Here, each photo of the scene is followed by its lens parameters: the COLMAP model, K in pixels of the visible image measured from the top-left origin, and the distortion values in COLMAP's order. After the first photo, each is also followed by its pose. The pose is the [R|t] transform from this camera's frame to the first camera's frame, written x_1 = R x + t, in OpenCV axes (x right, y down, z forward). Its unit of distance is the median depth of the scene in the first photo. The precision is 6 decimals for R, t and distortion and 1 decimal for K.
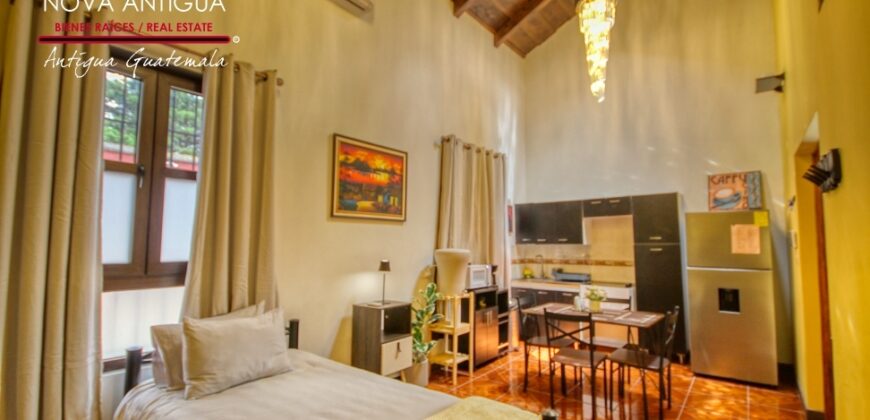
lens RADIAL K [[399.1, 0, 440.4], [0, 399.1, 216.1], [0, 0, 1]] dist [0.012892, -0.011659]
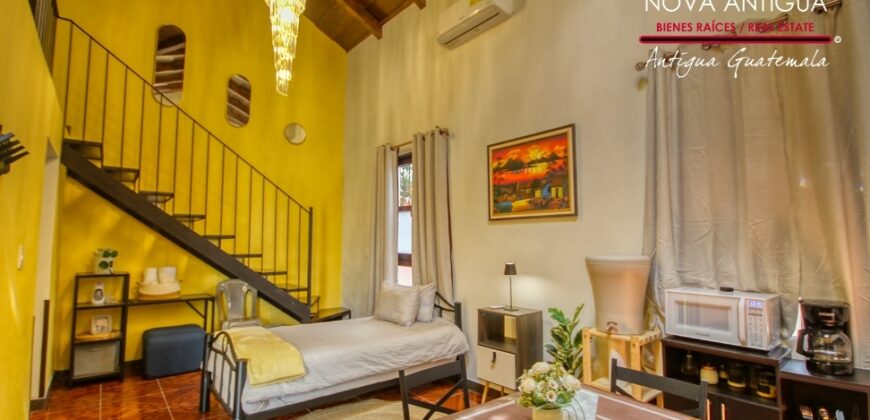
lens RADIAL K [[399.1, 0, 440.4], [0, 399.1, 216.1], [0, 0, 1]] dist [0.012892, -0.011659]
pose [[-0.207238, -0.063339, -0.976238, 0.818549], [0.067662, 0.994584, -0.078893, 0.065901], [0.975948, -0.082404, -0.201830, 1.058580]]
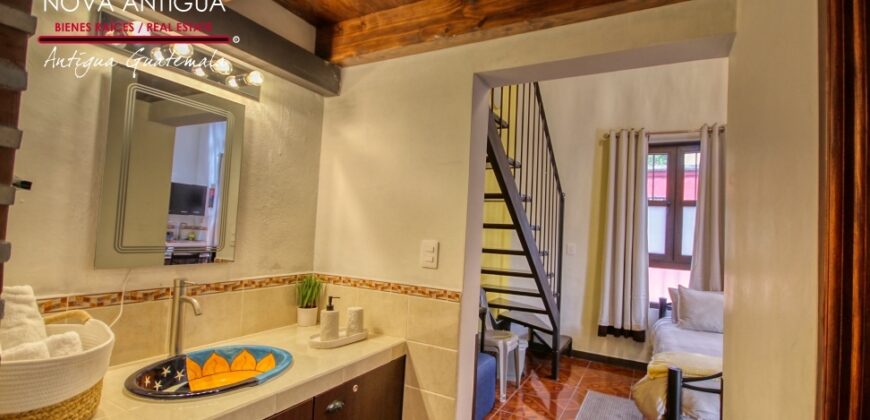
lens RADIAL K [[399.1, 0, 440.4], [0, 399.1, 216.1], [0, 0, 1]] dist [0.012892, -0.011659]
pose [[0.177740, -0.039145, -0.983299, 0.580046], [0.018932, 0.999160, -0.036354, -0.006782], [0.983895, -0.012154, 0.178332, -0.229436]]
